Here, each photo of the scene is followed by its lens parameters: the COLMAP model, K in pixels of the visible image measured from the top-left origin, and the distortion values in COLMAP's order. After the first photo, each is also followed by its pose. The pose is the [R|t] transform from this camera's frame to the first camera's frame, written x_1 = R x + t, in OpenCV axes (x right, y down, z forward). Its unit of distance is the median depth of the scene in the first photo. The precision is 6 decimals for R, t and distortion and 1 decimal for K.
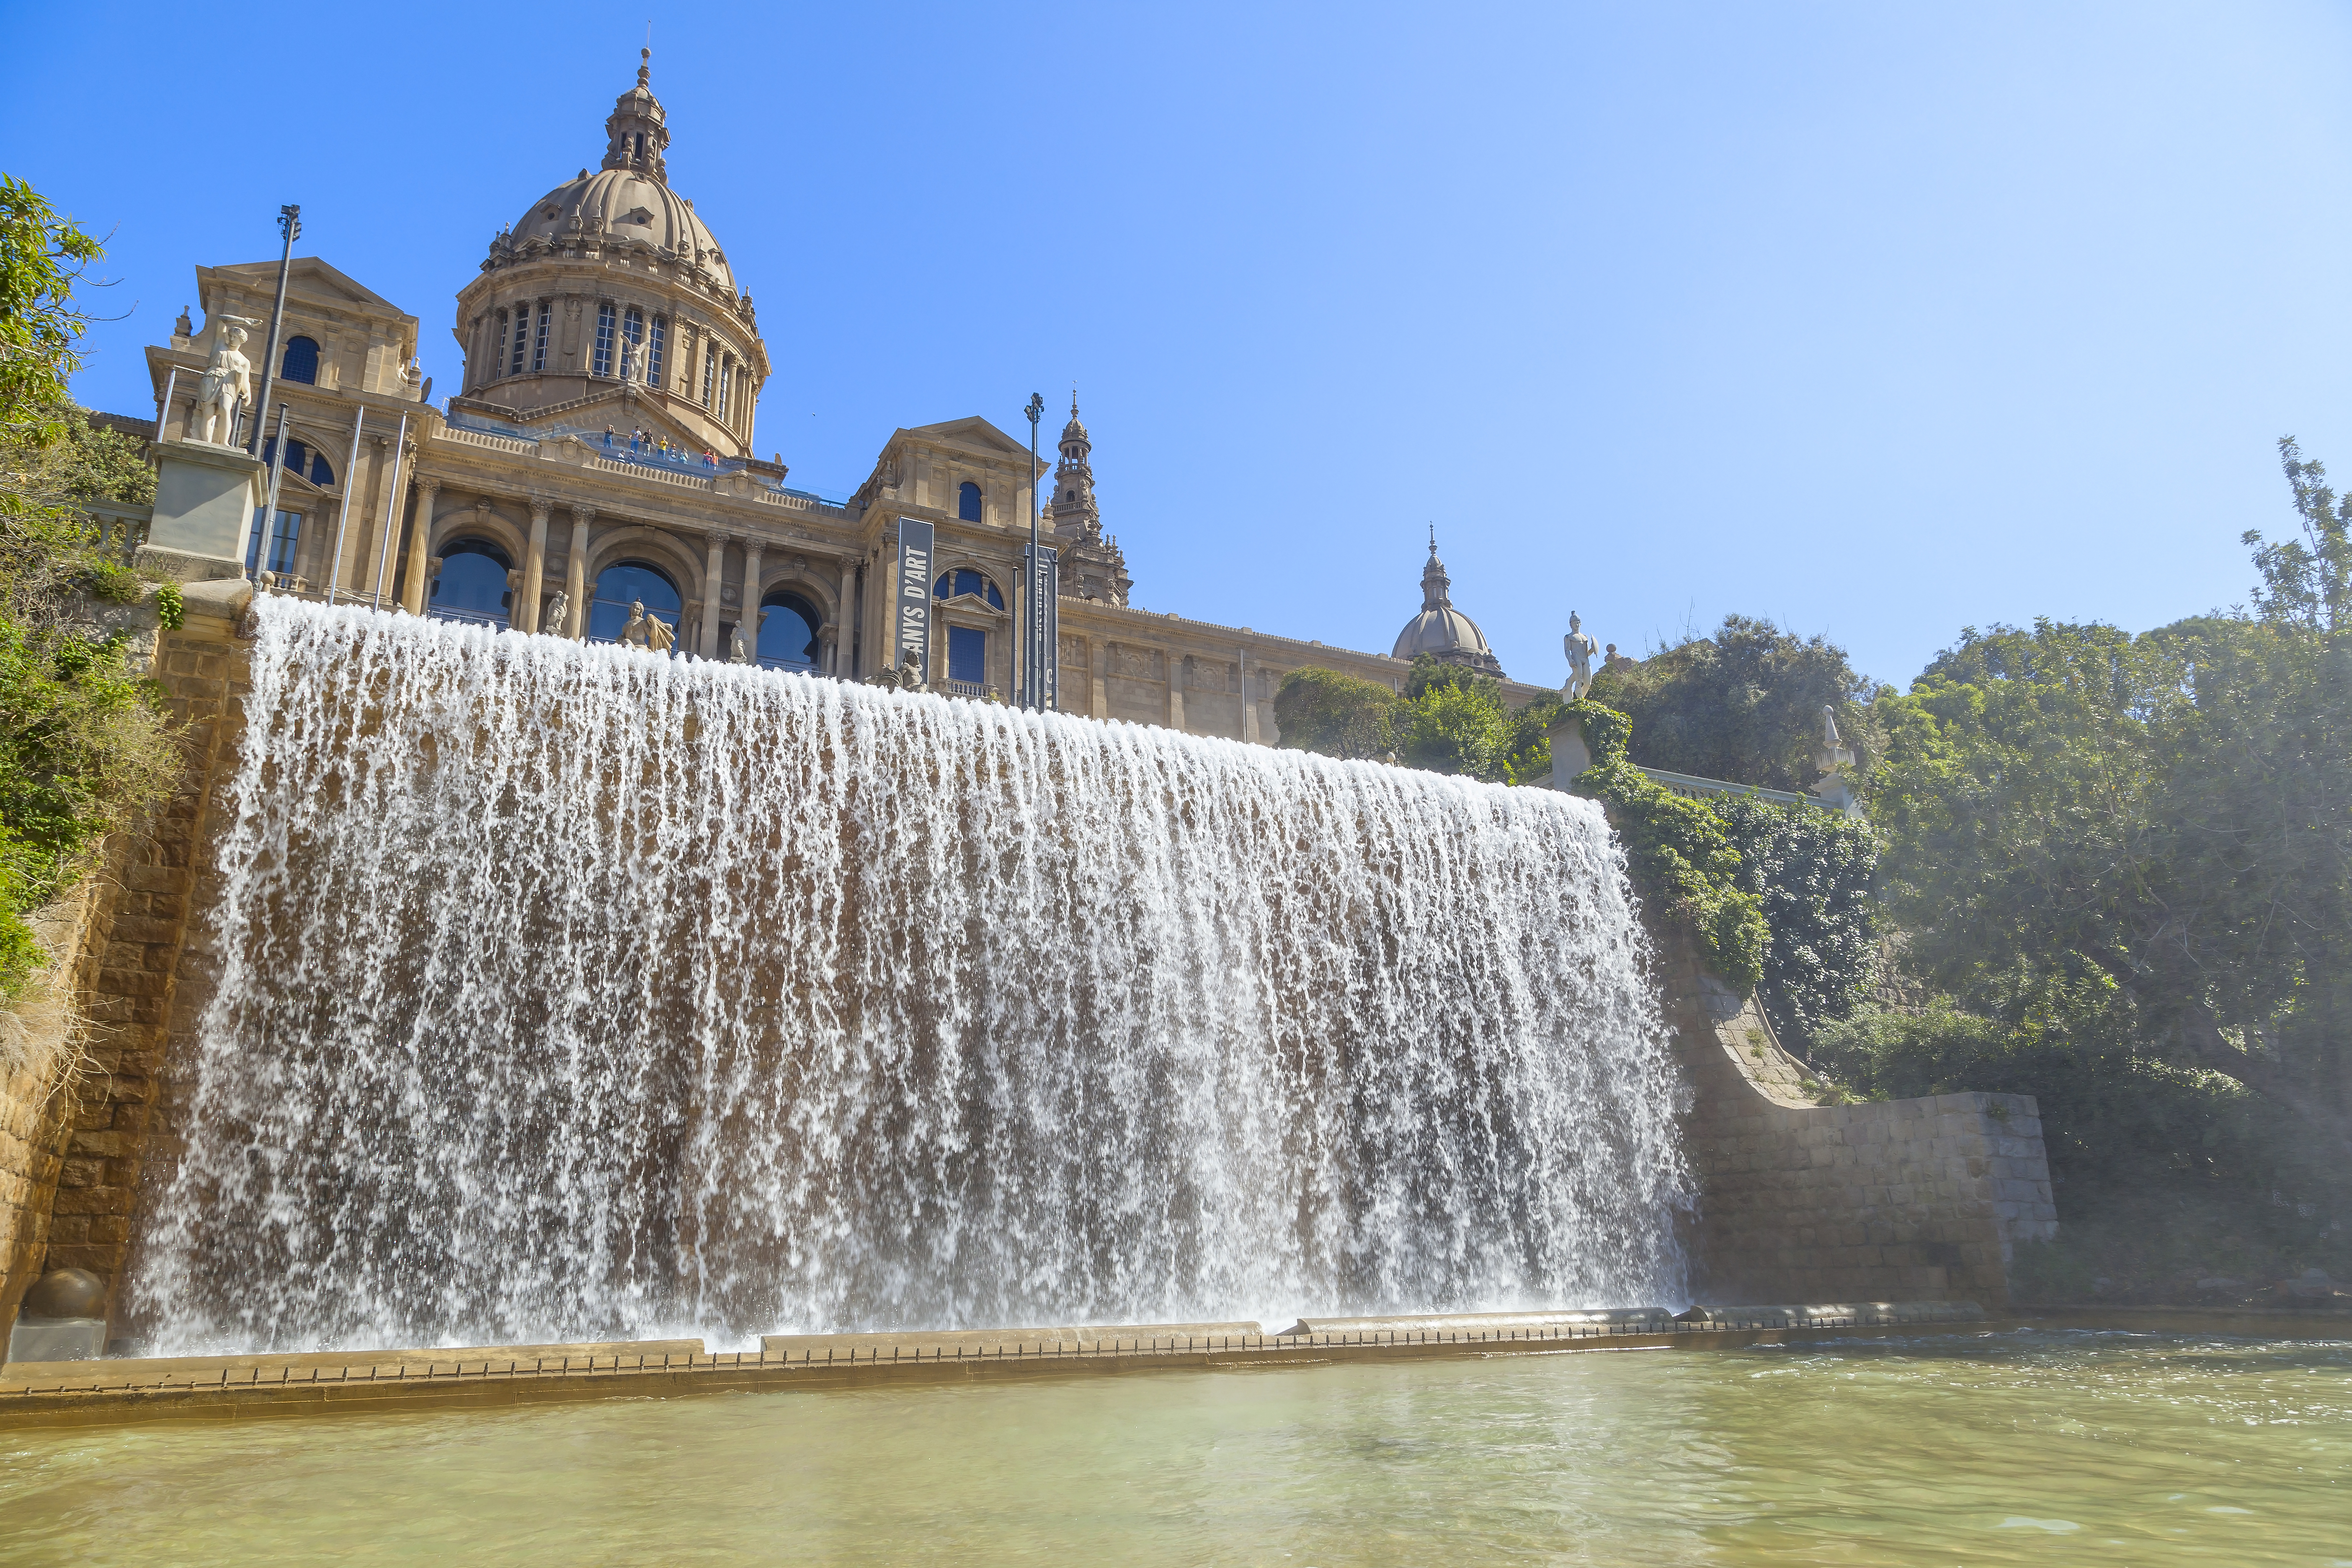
lens RADIAL K [[1524.2, 0, 1176.0], [0, 1524.2, 784.0], [0, 0, 1]] dist [-0.000313, -0.000189]
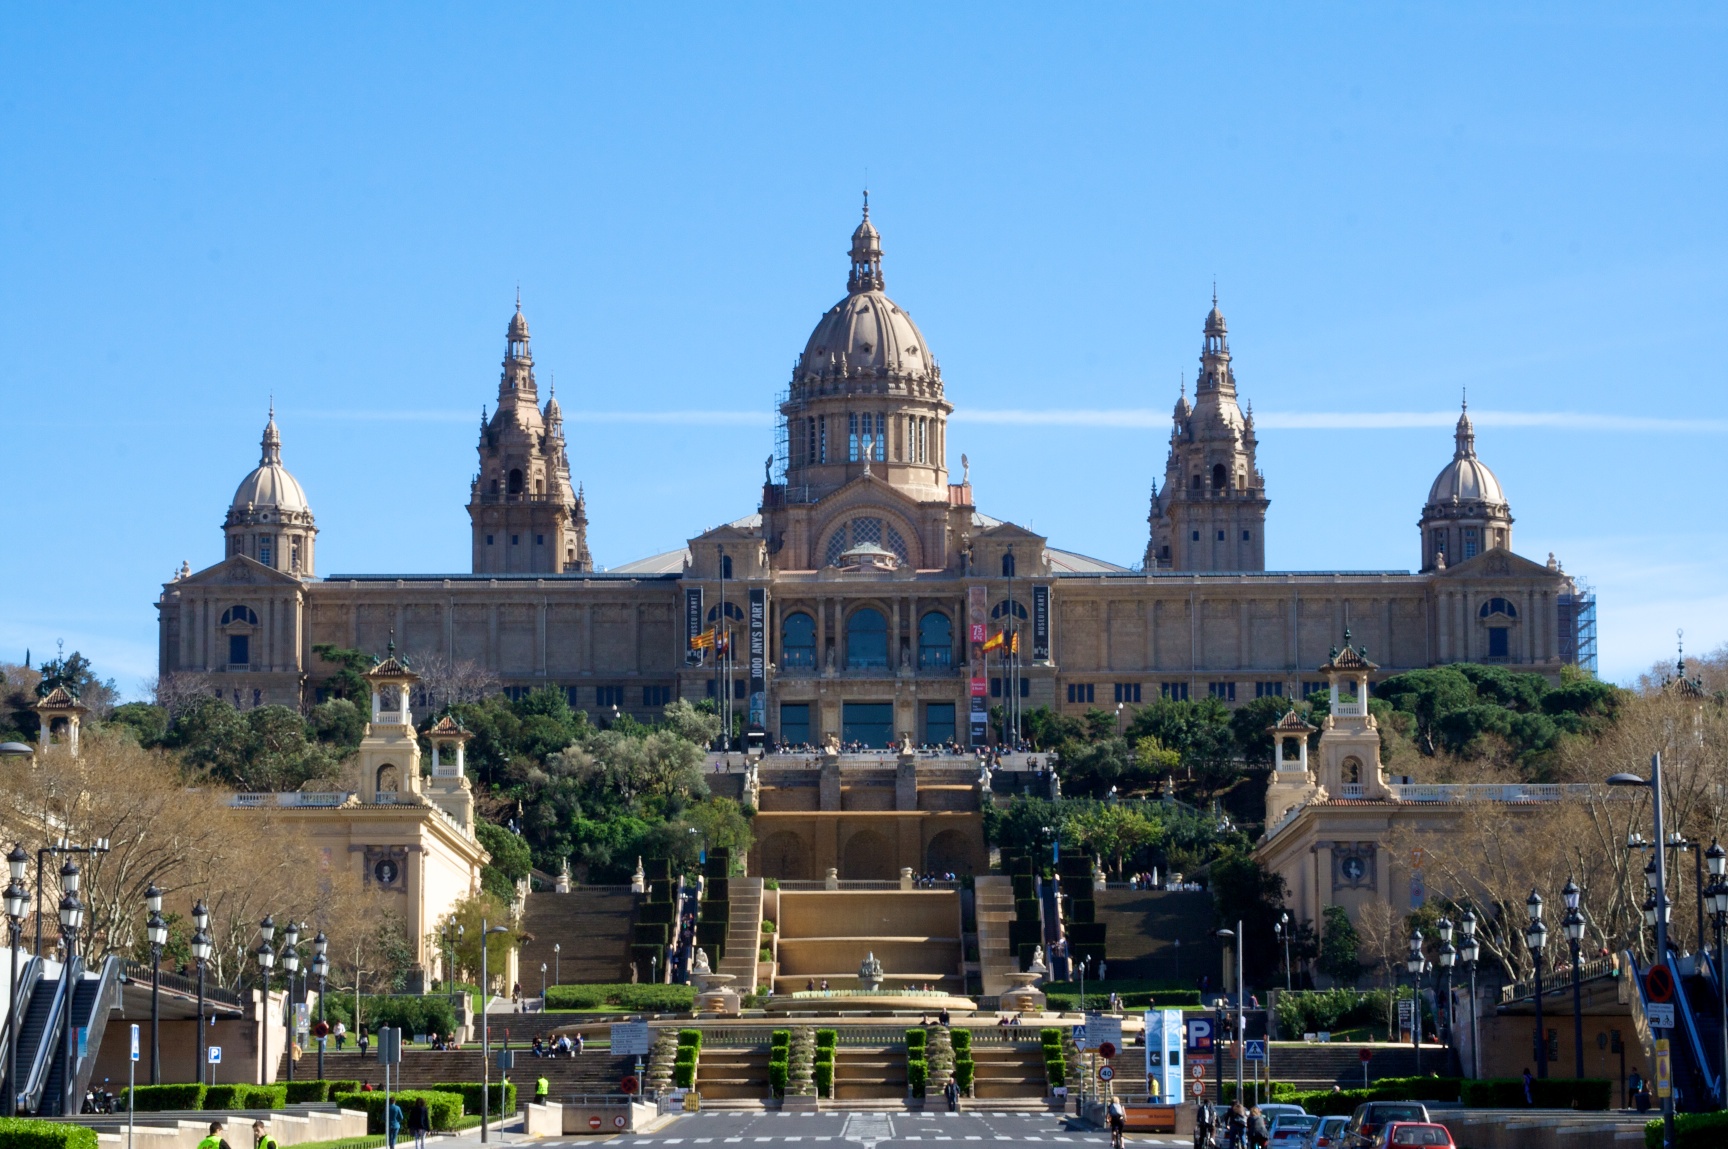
lens RADIAL K [[5336.0, 0, 864.0], [0, 5336.0, 574.5], [0, 0, 1]] dist [0.023468, 0.001942]
pose [[0.885554, -0.026278, -0.463793, 3.134388], [0.122042, 0.976488, 0.177697, -1.524374], [0.448219, -0.213962, 0.867940, -5.525234]]
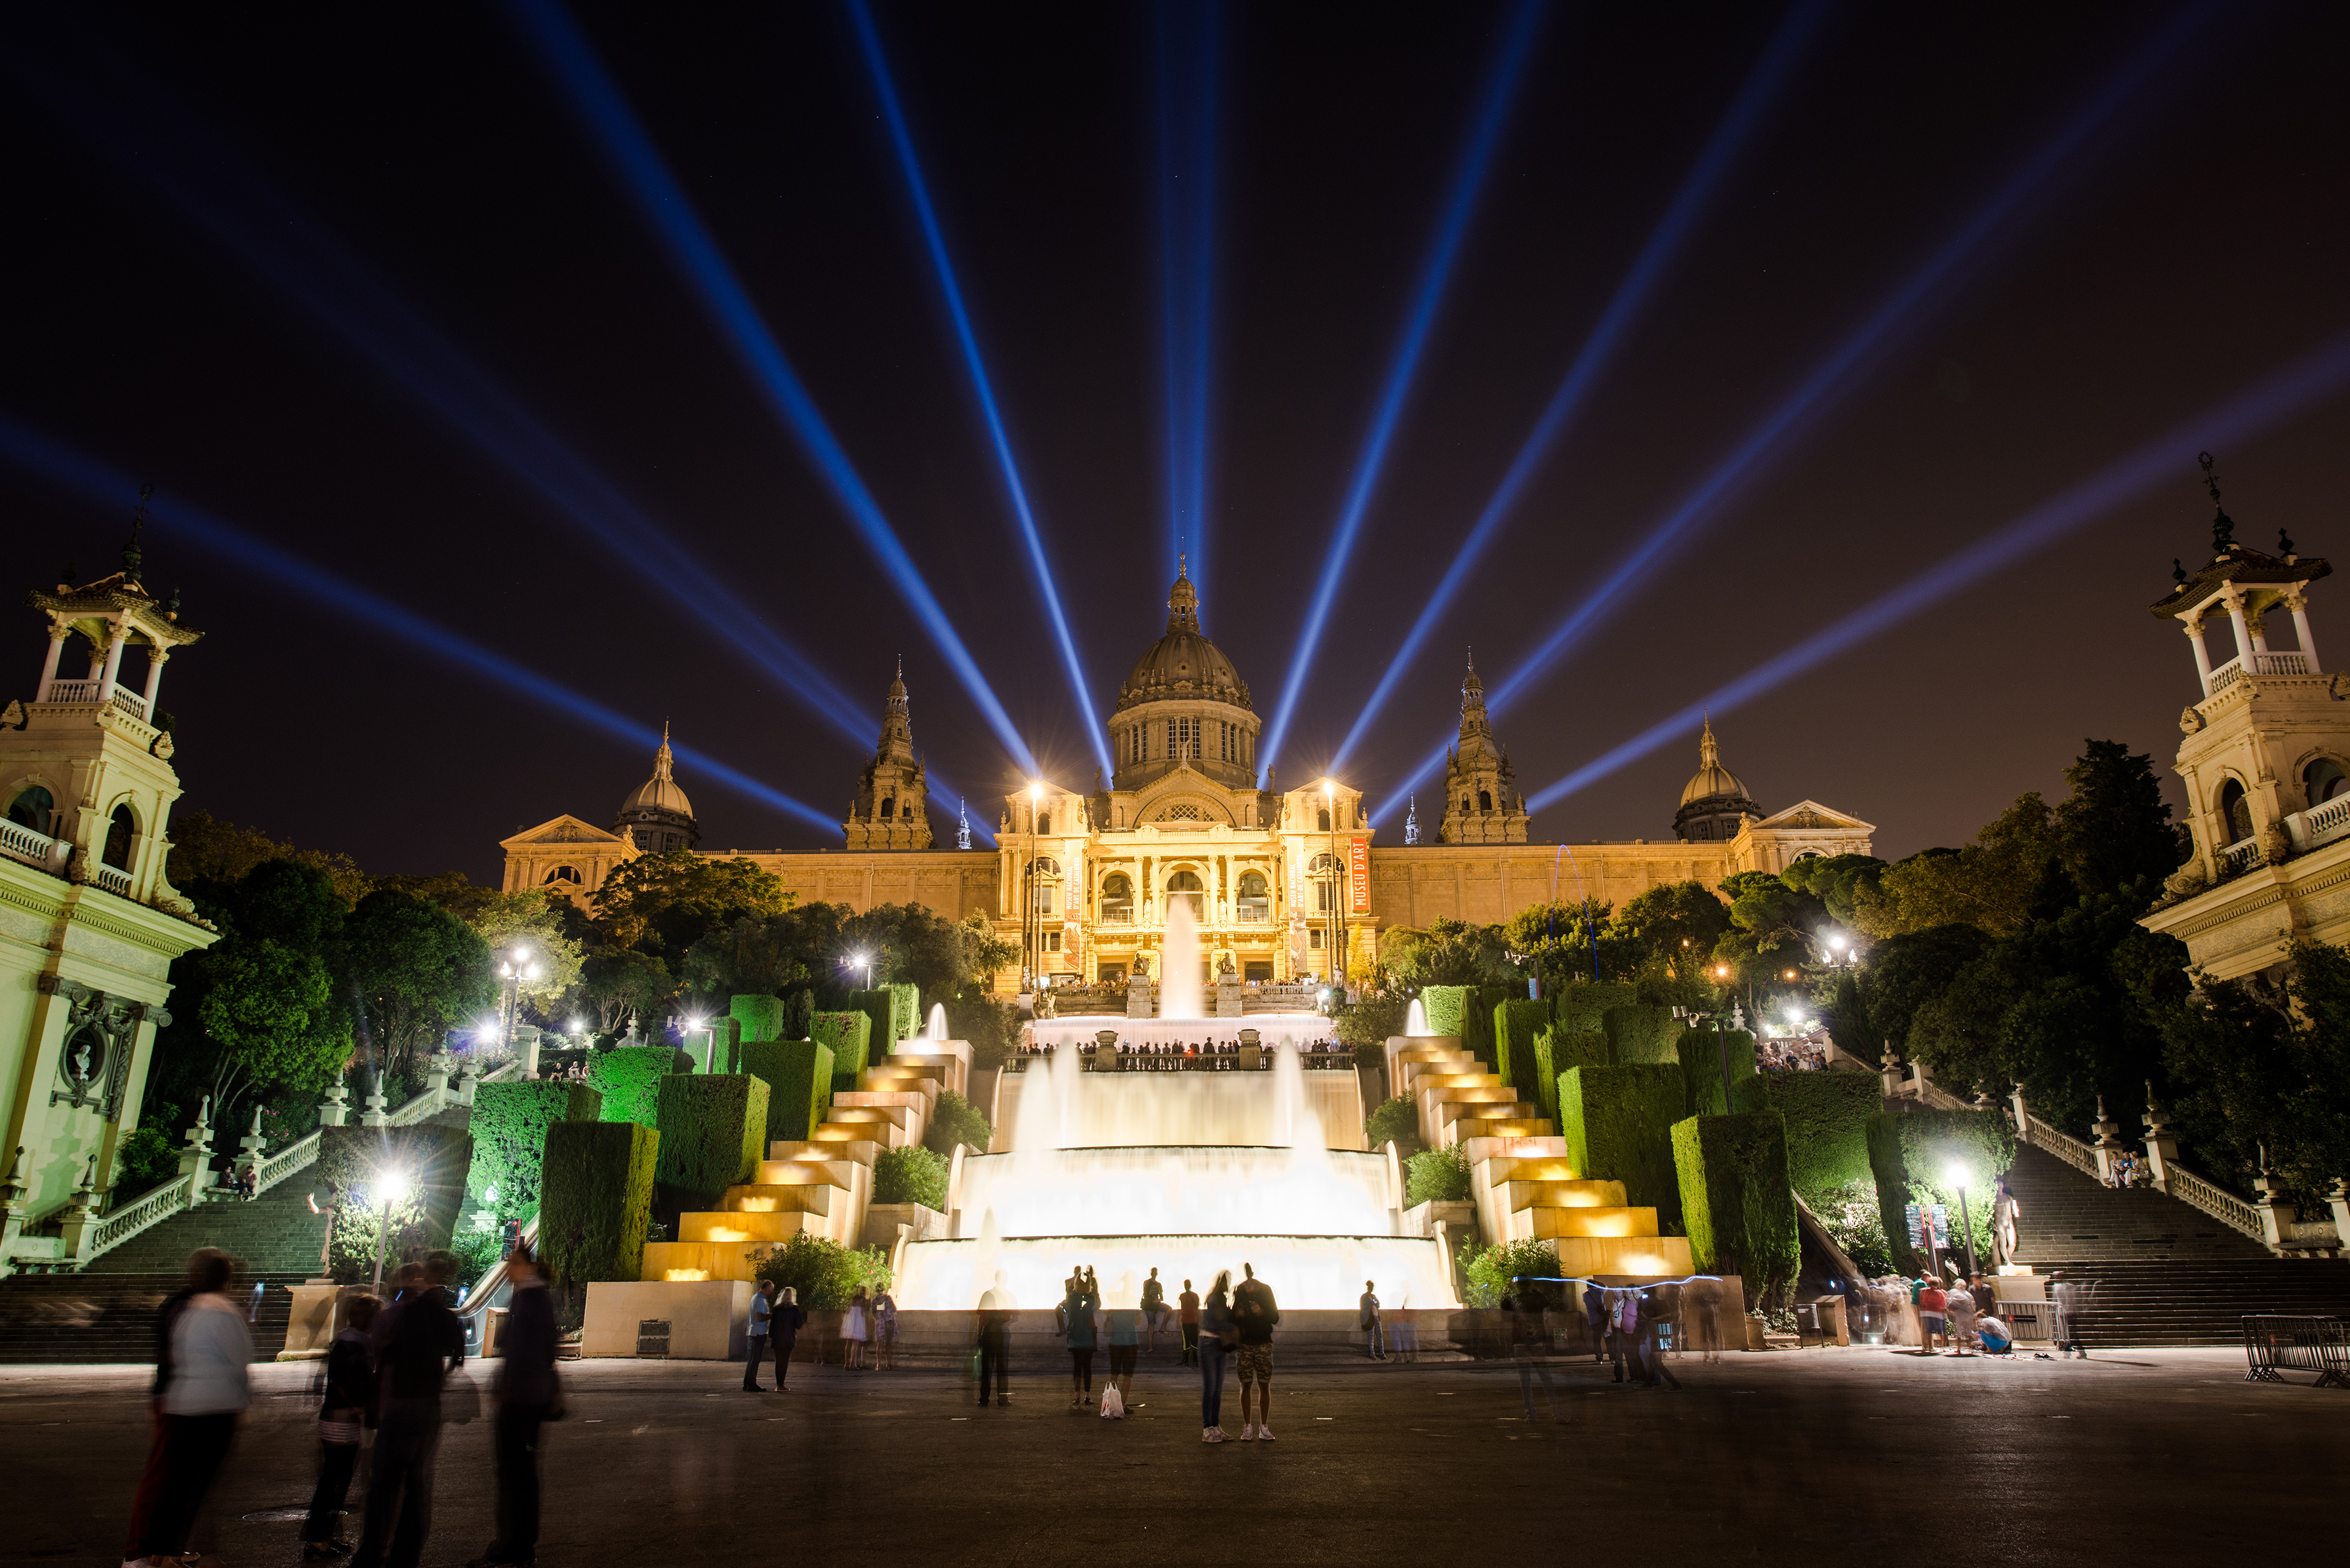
lens RADIAL K [[1522.8, 0, 1175.0], [0, 1522.8, 784.0], [0, 0, 1]] dist [-0.000313, -0.000189]
pose [[0.876501, -0.128479, -0.463938, 0.678475], [0.128738, 0.991186, -0.031272, -0.200672], [0.463866, -0.032316, 0.885316, -0.962512]]
